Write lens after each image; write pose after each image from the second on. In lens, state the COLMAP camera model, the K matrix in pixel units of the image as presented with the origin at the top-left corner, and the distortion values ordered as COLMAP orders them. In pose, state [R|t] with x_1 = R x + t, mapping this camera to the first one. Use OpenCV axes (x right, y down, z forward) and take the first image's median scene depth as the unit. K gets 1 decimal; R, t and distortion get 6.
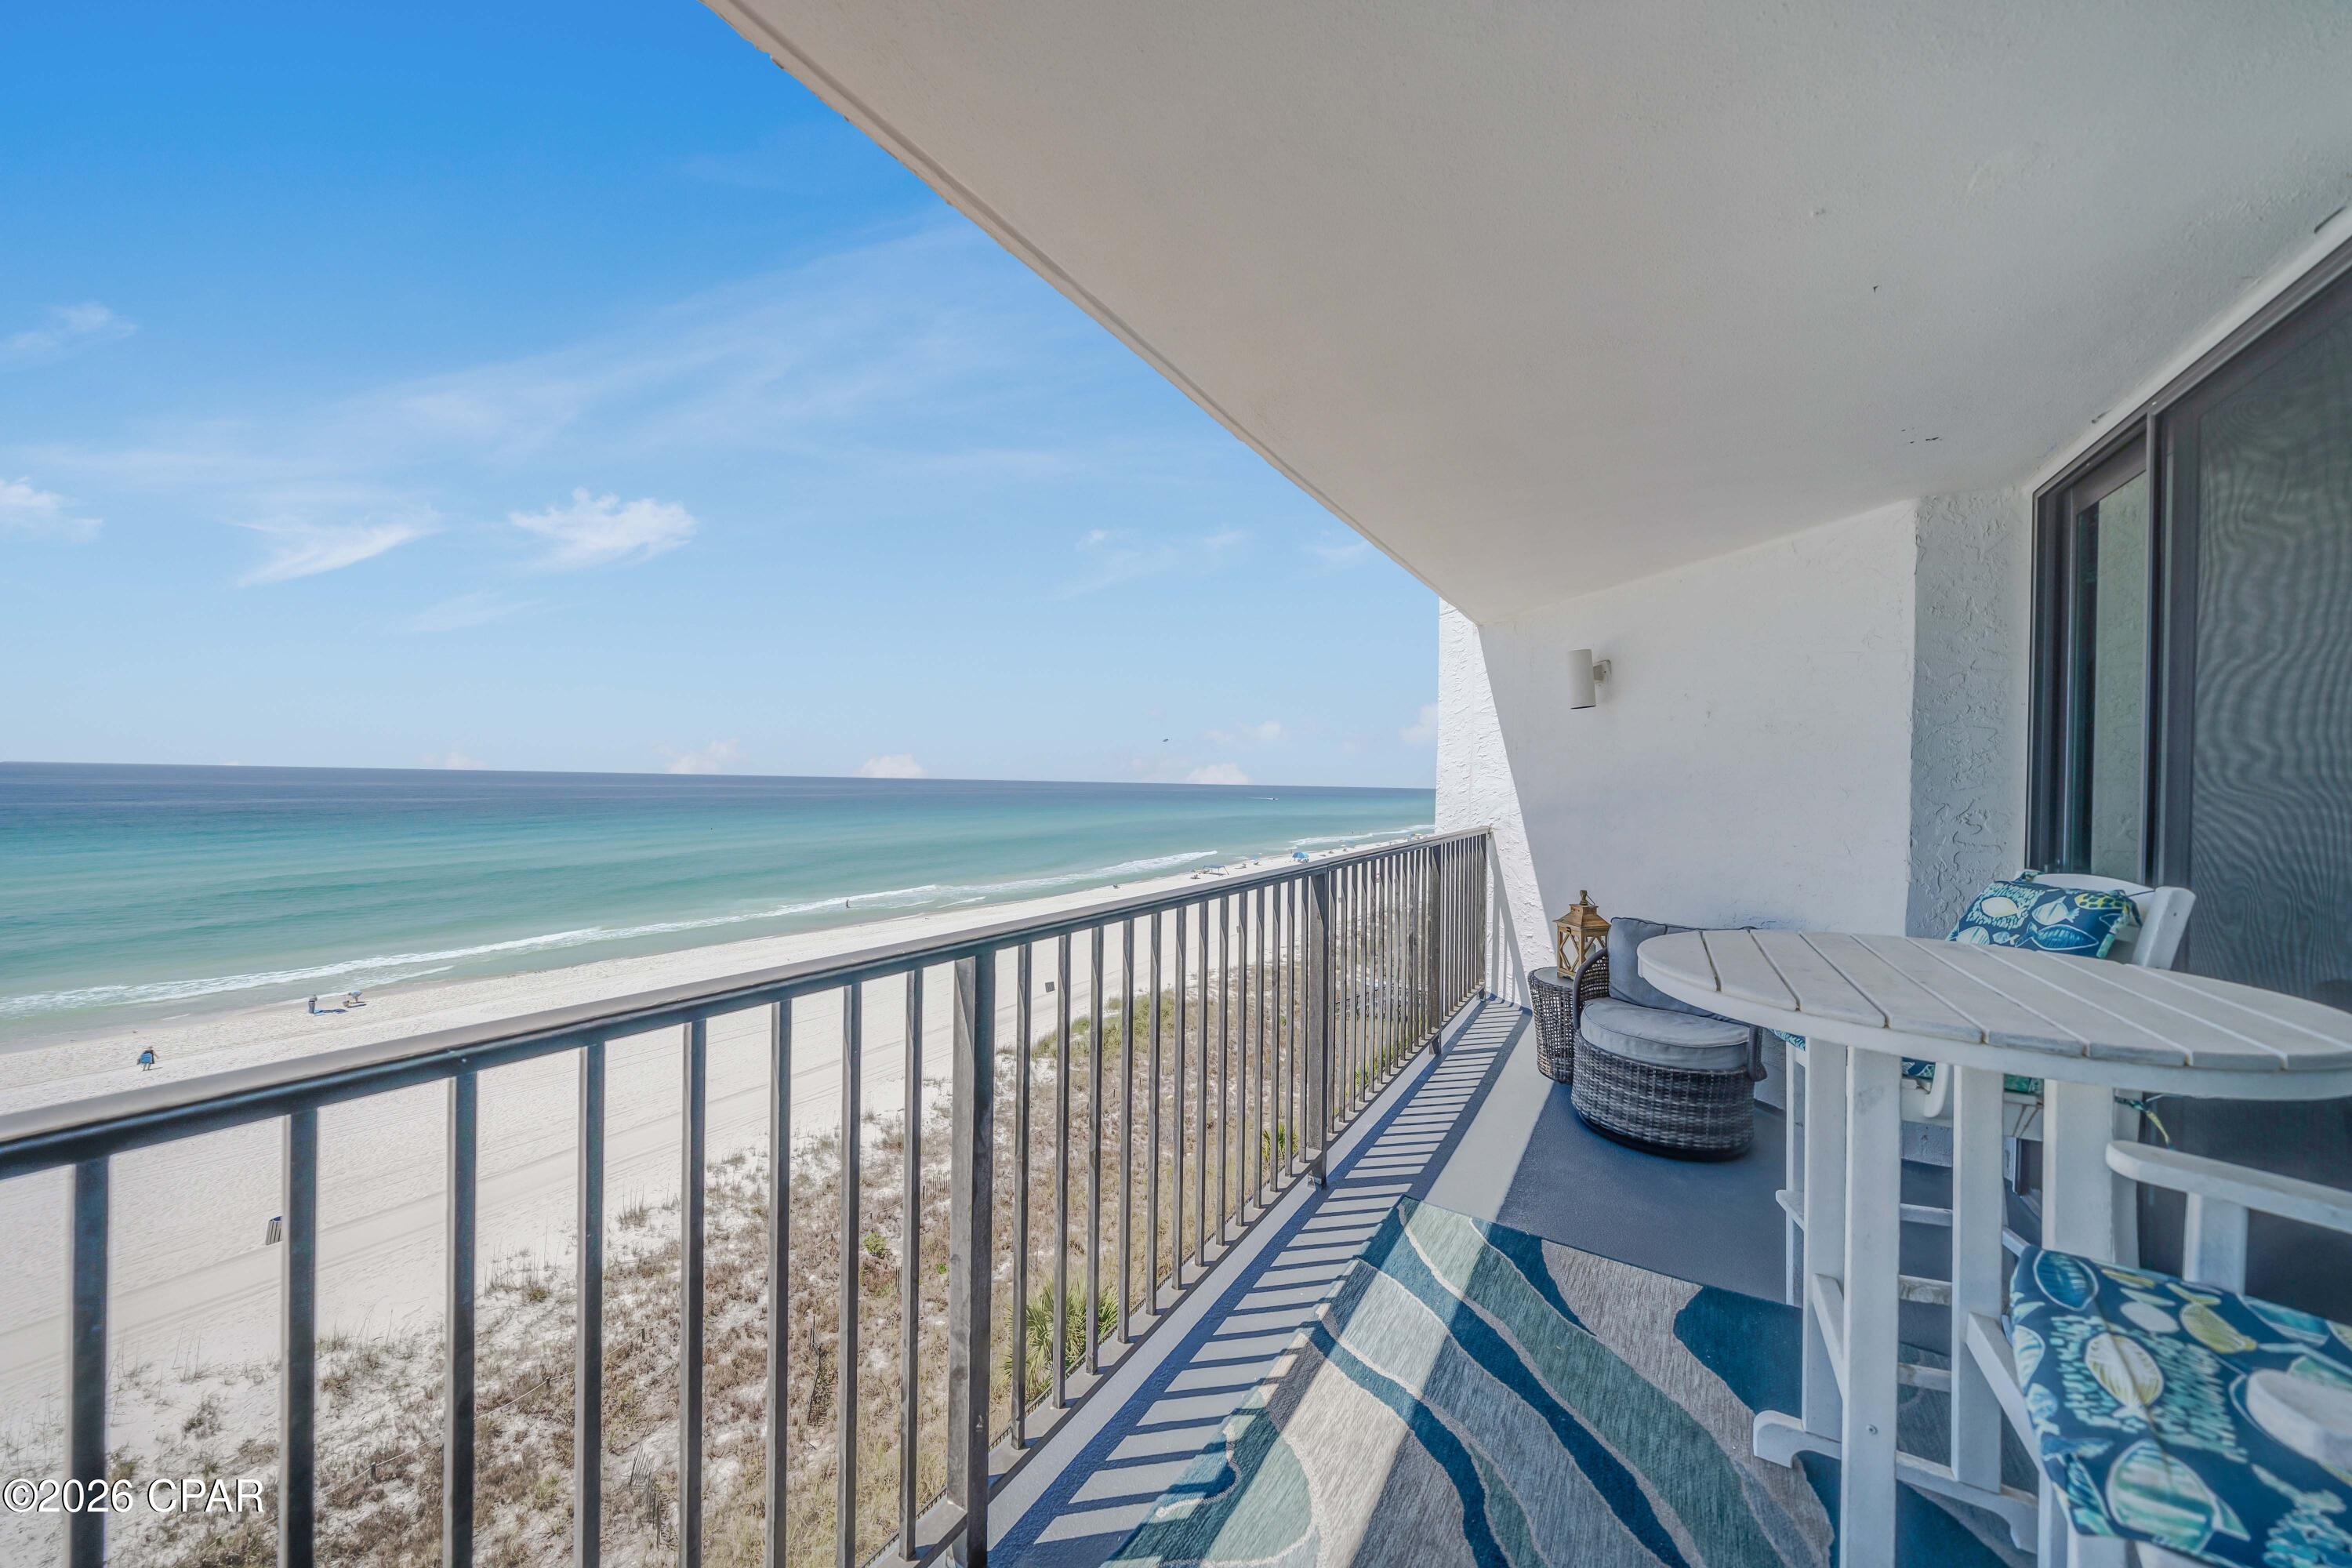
lens RADIAL K [[826.3, 0, 1160.5], [0, 826.3, 781.8], [0, 0, 1]] dist [-0.002686, -0.000048]
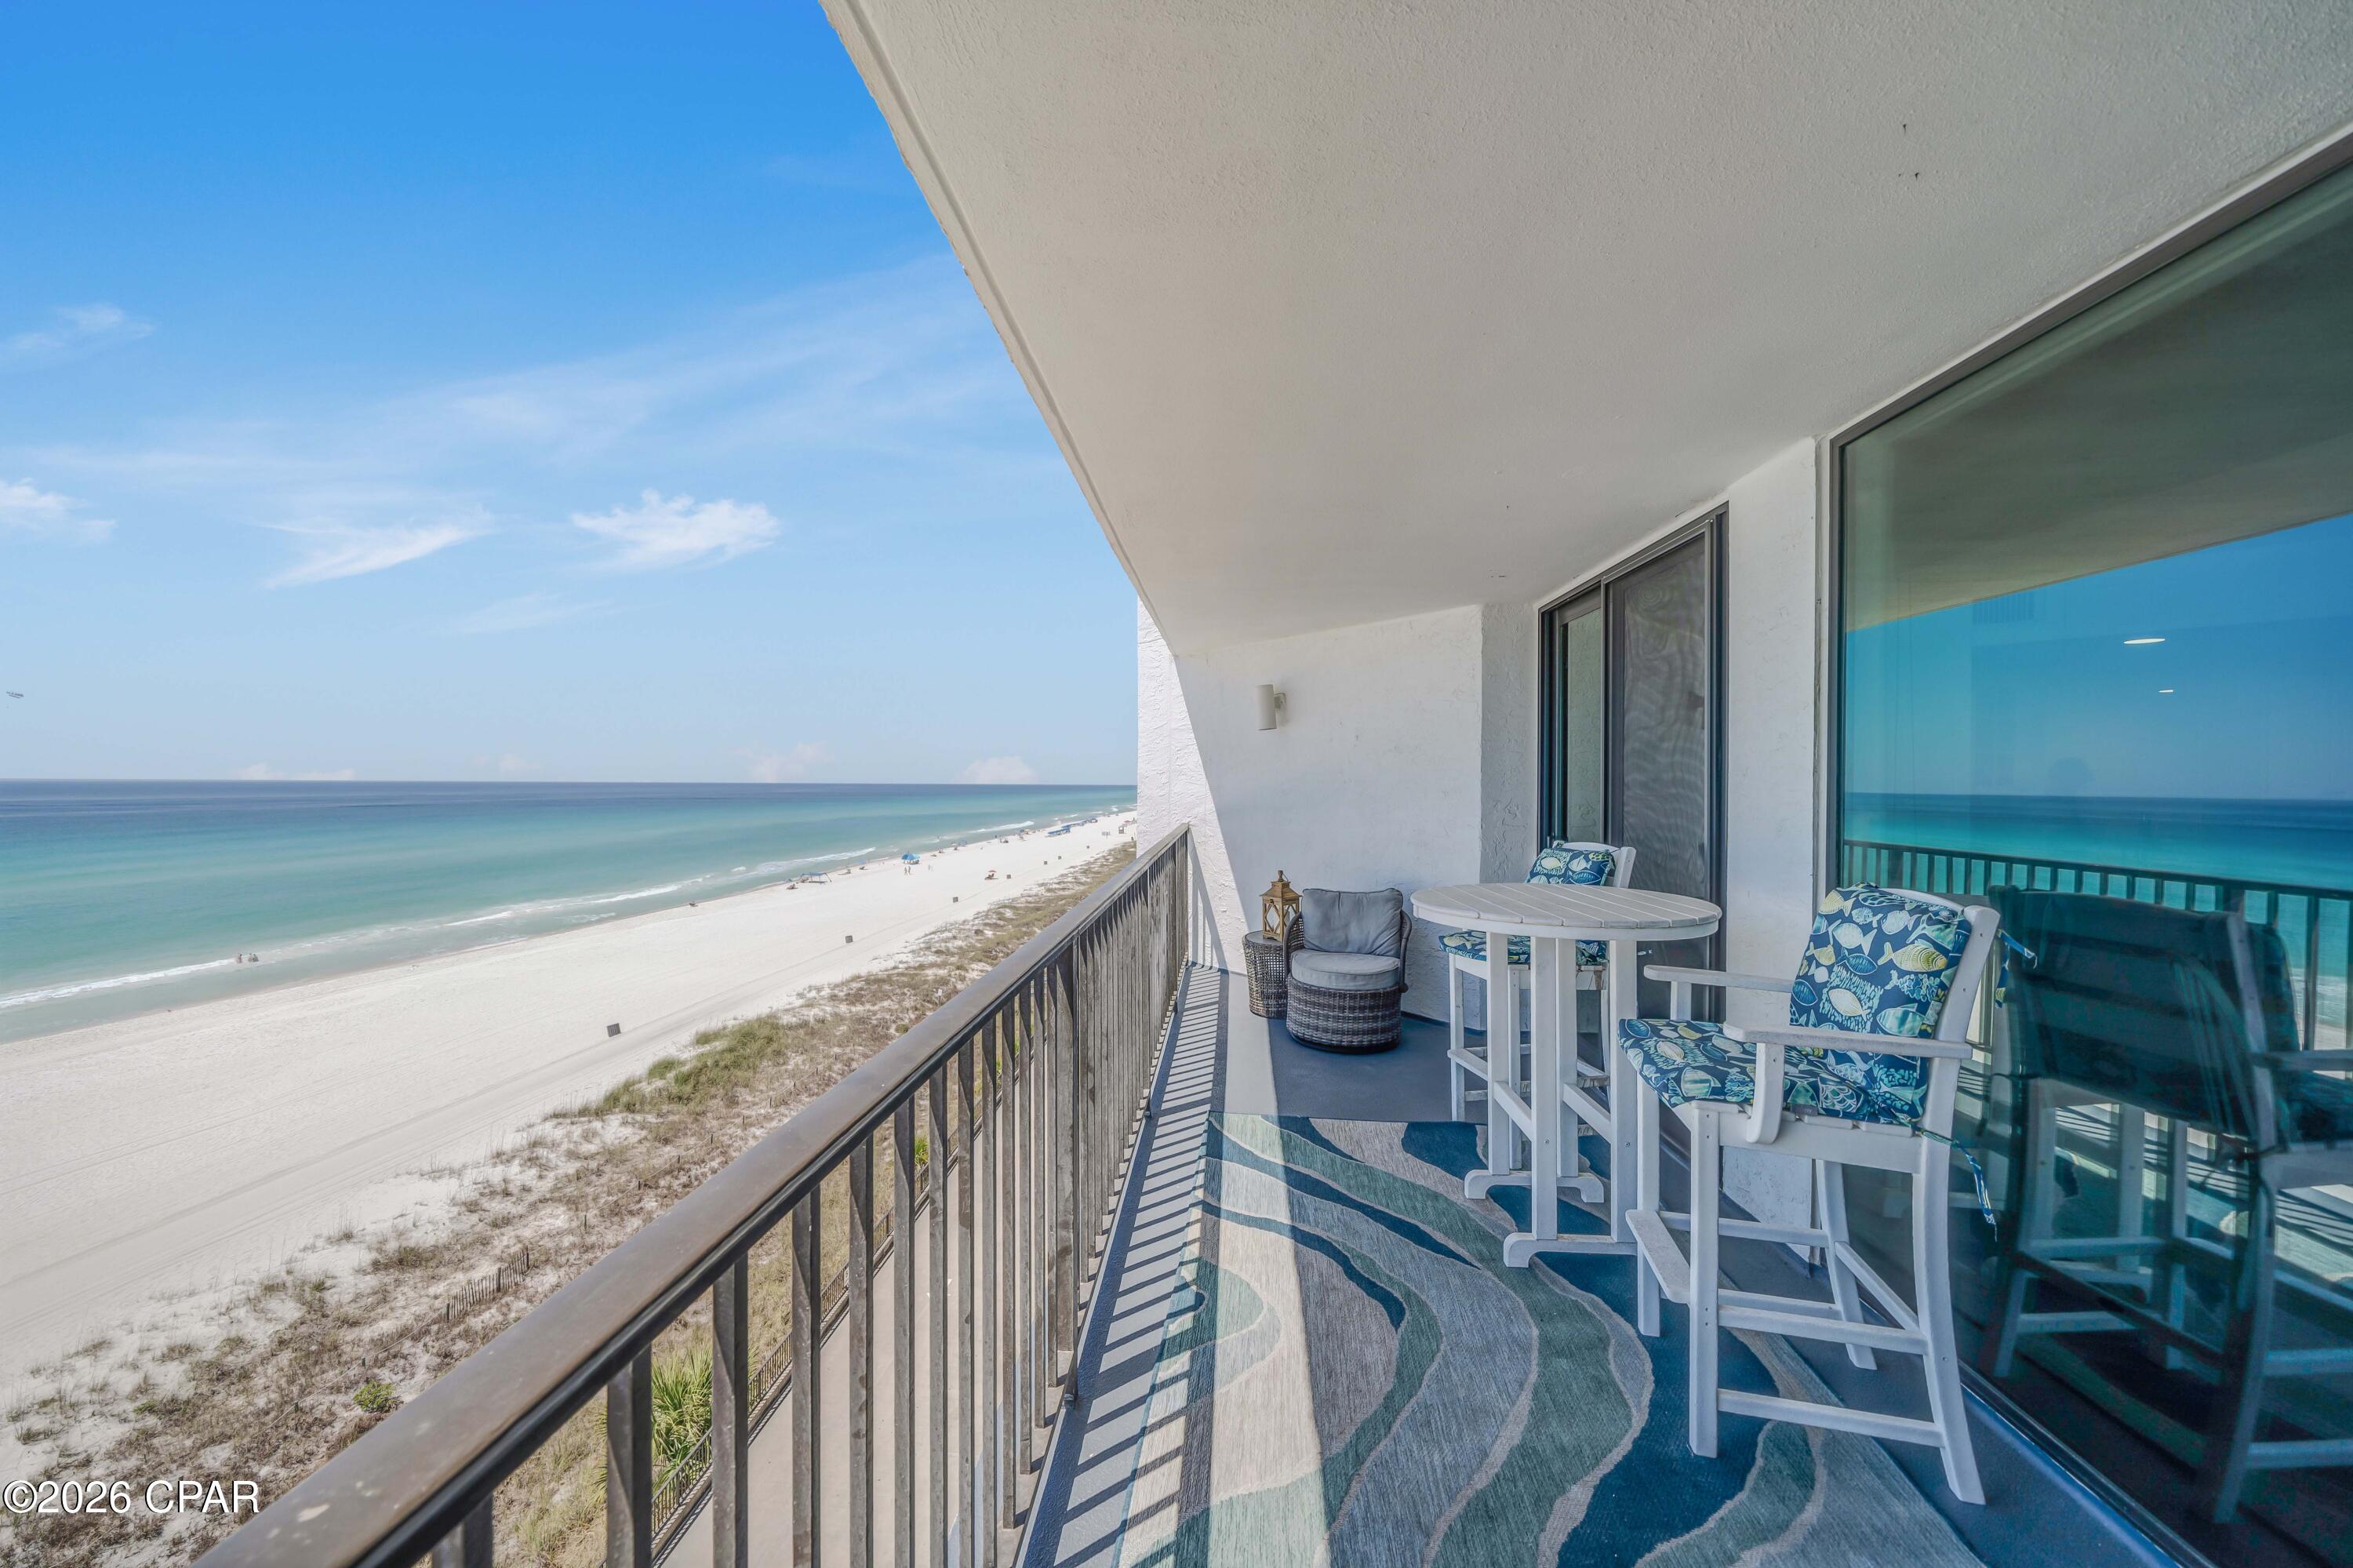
lens RADIAL K [[835.0, 0, 1161.8], [0, 835.0, 780.6], [0, 0, 1]] dist [-0.005724, 0.000454]
pose [[0.893839, -0.016502, 0.448085, -0.308709], [0.015334, 0.999863, 0.006234, -0.028129], [-0.448127, 0.001299, 0.893969, -0.127666]]
